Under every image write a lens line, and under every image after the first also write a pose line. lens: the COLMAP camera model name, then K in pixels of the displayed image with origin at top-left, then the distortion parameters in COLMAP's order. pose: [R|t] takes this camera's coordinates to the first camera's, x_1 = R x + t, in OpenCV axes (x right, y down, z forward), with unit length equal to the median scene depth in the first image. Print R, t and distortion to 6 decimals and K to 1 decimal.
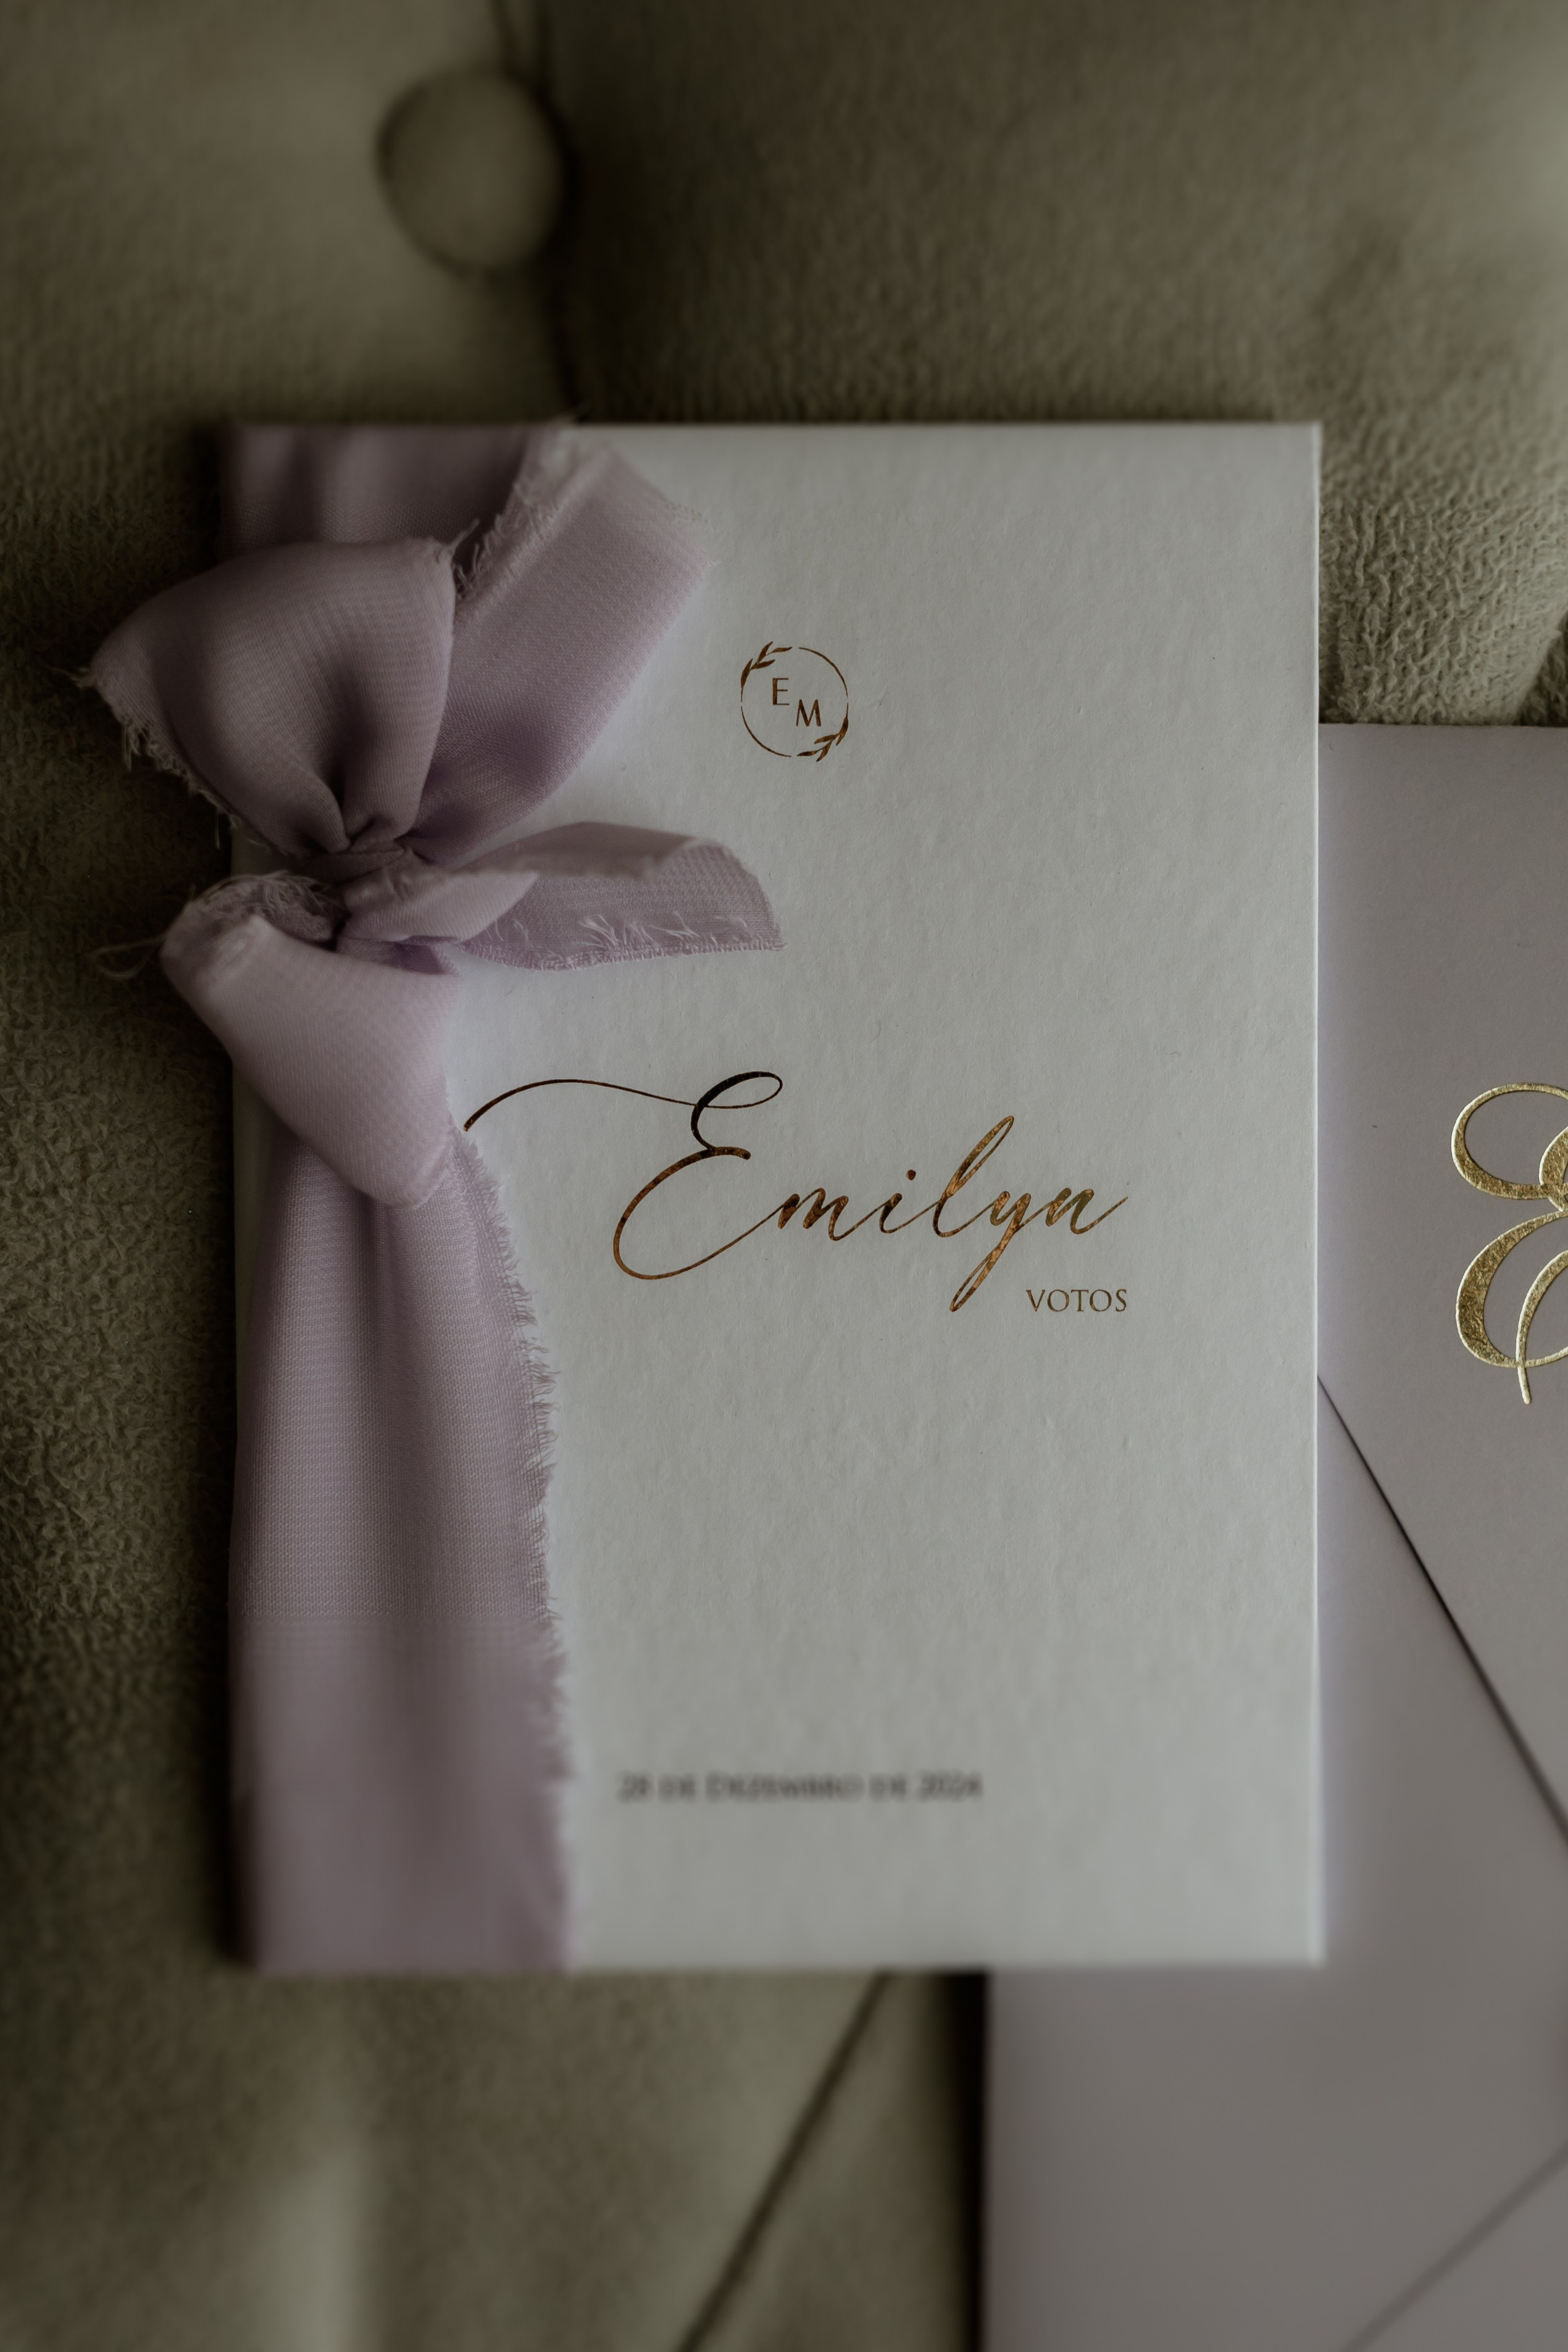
lens RADIAL K [[3631.0, 0, 729.1], [0, 3631.0, 1155.1], [0, 0, 1]] dist [0.012853, 0.000000]
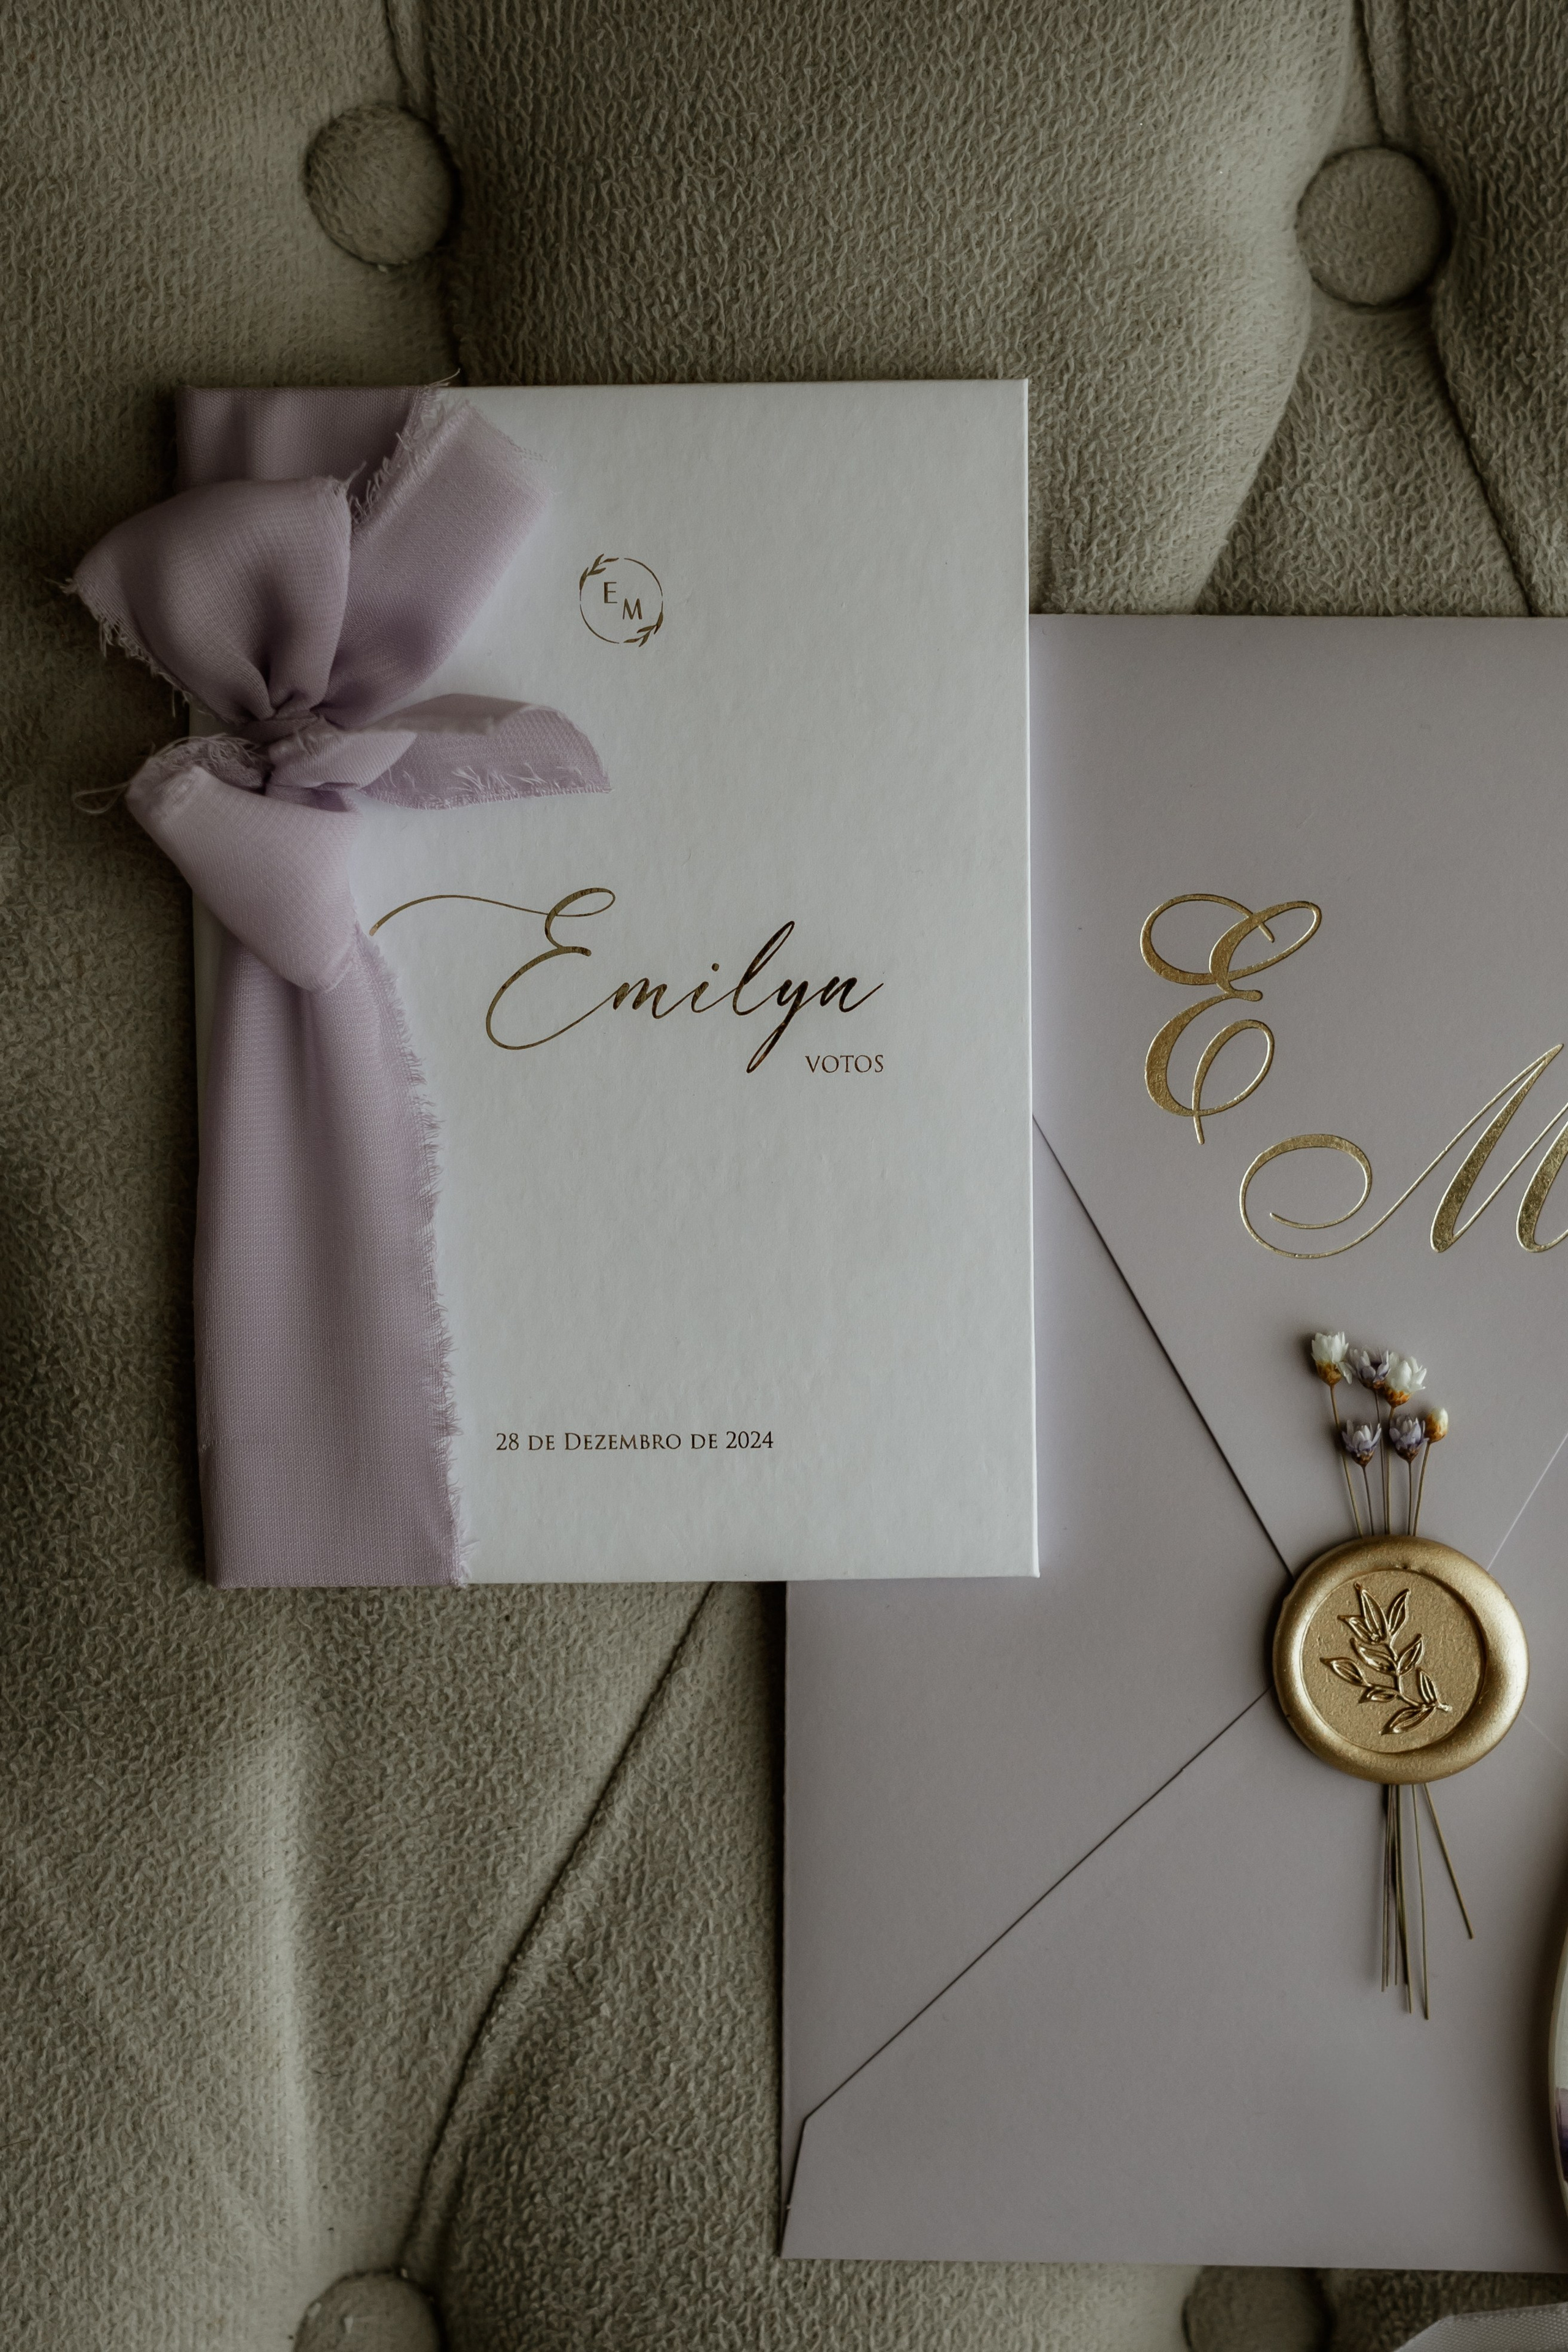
lens RADIAL K [[3631.0, 0, 774.0], [0, 3631.0, 1181.6], [0, 0, 1]] dist [0.012853, 0.000000]
pose [[0.999650, -0.005538, -0.025858, 0.103536], [0.006233, 0.999620, 0.026855, 0.046907], [0.025699, -0.027007, 0.999305, -0.292265]]
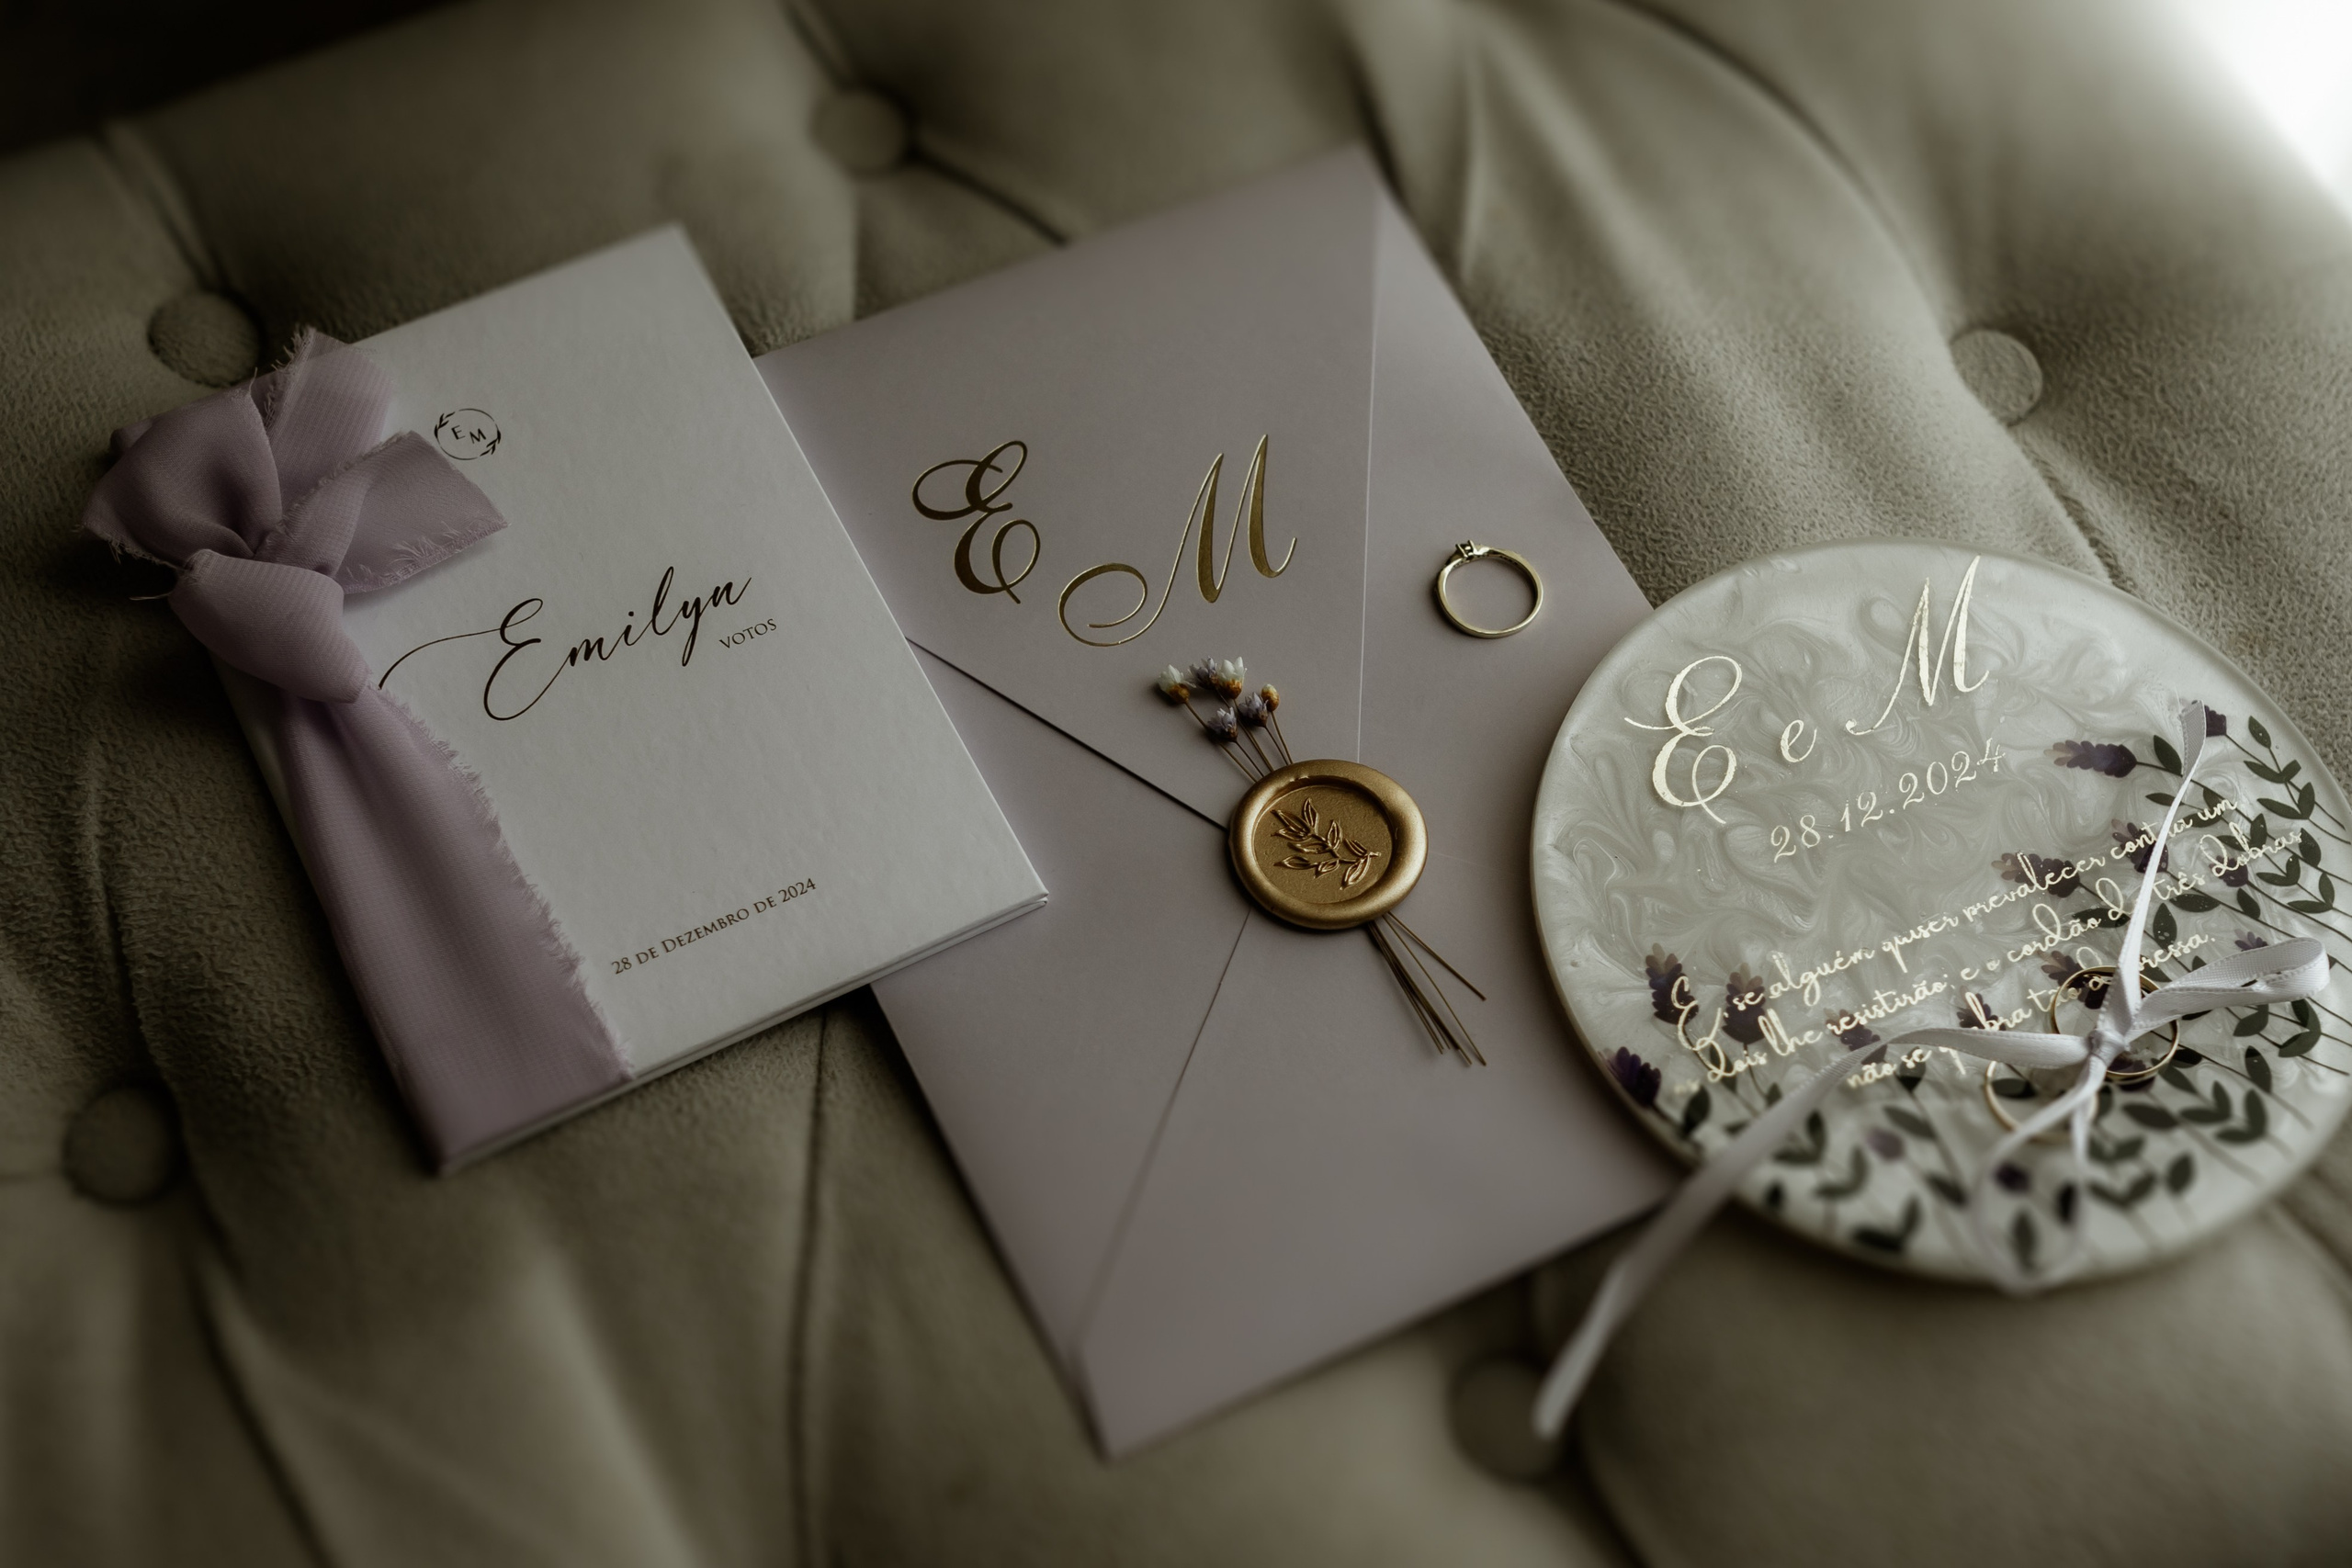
lens RADIAL K [[3630.7, 0, 1175.0], [0, 3630.7, 724.8], [0, 0, 1]] dist [0.012853, 0.000000]
pose [[0.890493, -0.382322, 0.246682, -0.166666], [0.454771, 0.764949, -0.456110, 0.952988], [-0.014319, 0.518346, 0.855051, -0.461295]]
